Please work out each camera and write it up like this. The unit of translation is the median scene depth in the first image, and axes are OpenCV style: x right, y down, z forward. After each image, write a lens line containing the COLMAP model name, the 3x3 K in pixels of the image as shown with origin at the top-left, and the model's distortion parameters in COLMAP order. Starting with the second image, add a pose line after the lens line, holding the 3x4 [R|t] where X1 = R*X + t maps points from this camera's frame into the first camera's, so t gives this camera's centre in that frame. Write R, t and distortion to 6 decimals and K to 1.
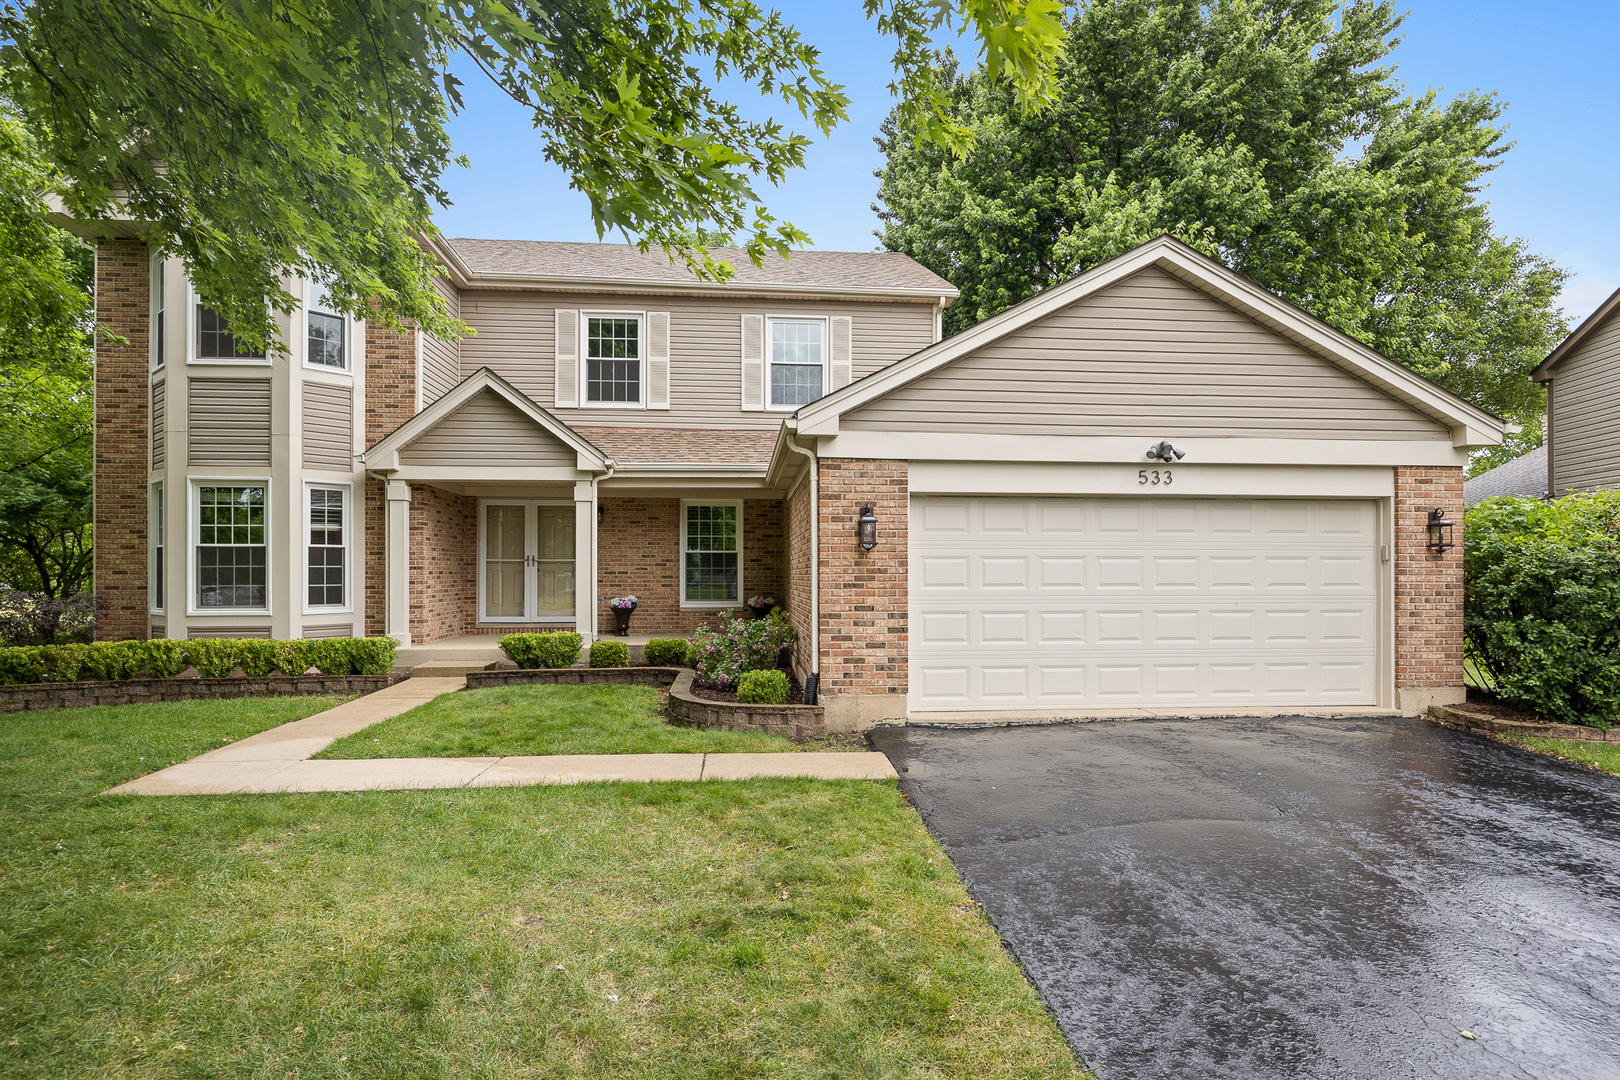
lens RADIAL K [[885.9, 0, 809.7], [0, 885.9, 549.8], [0, 0, 1]] dist [-0.000692, -0.000211]
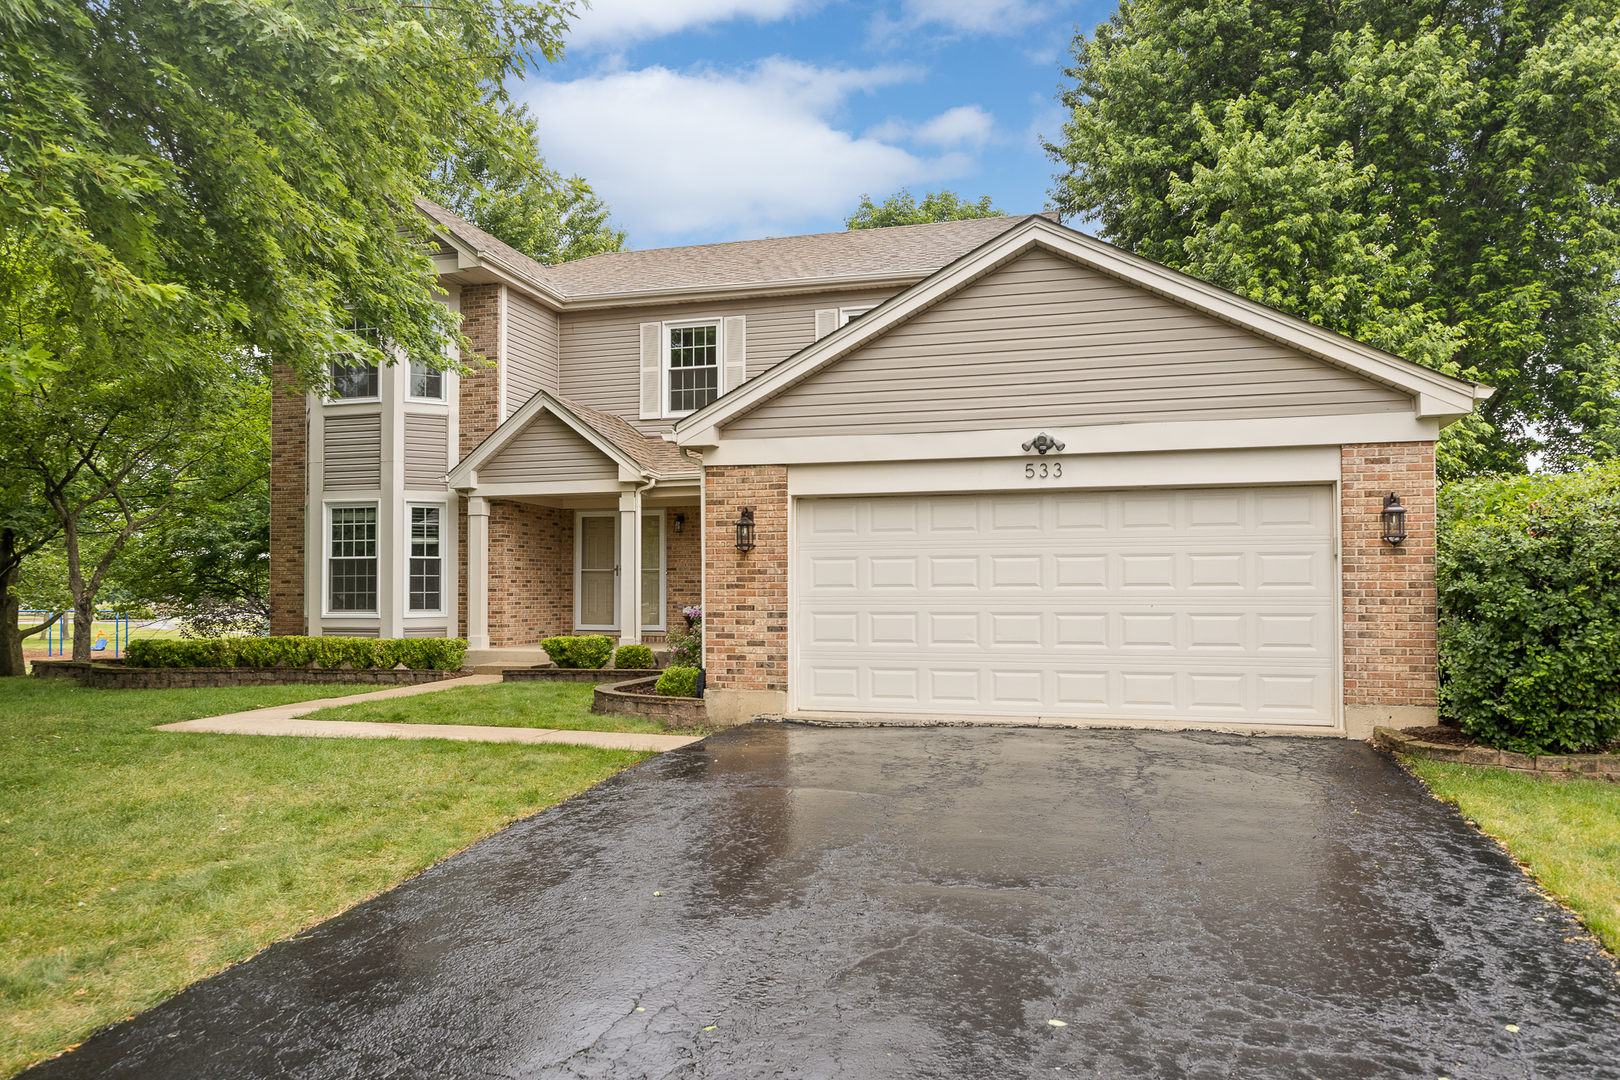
lens RADIAL K [[1113.8, 0, 810.2], [0, 1113.8, 537.5], [0, 0, 1]] dist [-0.001389, 0.002462]
pose [[0.929945, -0.020267, -0.367141, 0.472409], [0.011531, 0.999596, -0.025974, 0.013822], [0.367519, 0.019921, 0.929803, -0.152598]]
